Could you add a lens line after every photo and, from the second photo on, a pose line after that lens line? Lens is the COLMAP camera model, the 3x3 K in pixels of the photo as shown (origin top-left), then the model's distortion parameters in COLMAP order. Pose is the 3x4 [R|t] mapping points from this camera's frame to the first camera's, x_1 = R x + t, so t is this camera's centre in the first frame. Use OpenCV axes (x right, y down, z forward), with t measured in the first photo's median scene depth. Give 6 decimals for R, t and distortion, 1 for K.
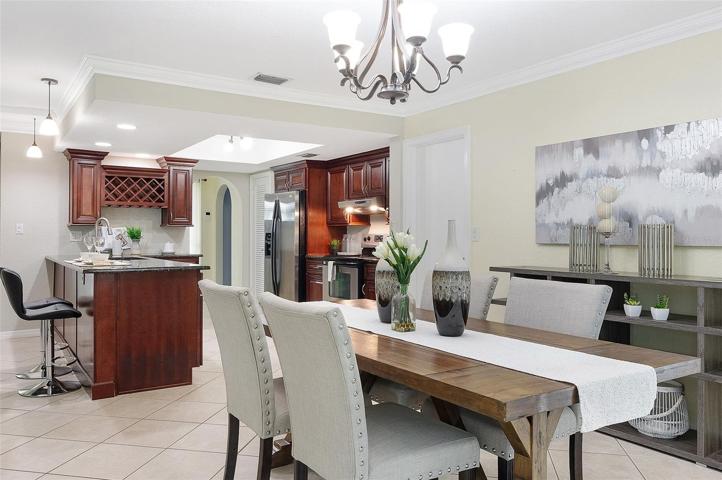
lens RADIAL K [[562.9, 0, 360.4], [0, 562.9, 236.8], [0, 0, 1]] dist [0.007580, -0.004518]
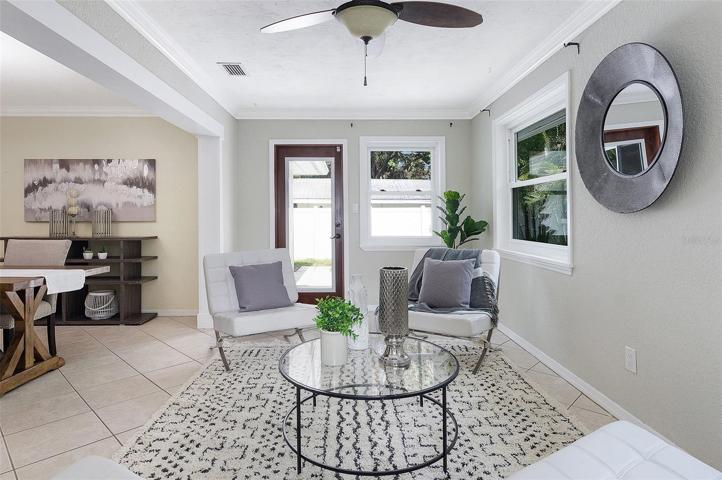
lens RADIAL K [[410.4, 0, 357.1], [0, 410.4, 214.1], [0, 0, 1]] dist [0.001538, -0.000658]
pose [[0.547286, 0.005392, 0.836928, -0.160736], [0.004291, 0.999948, -0.009249, 0.007737], [-0.836934, 0.008654, 0.547235, -0.464950]]
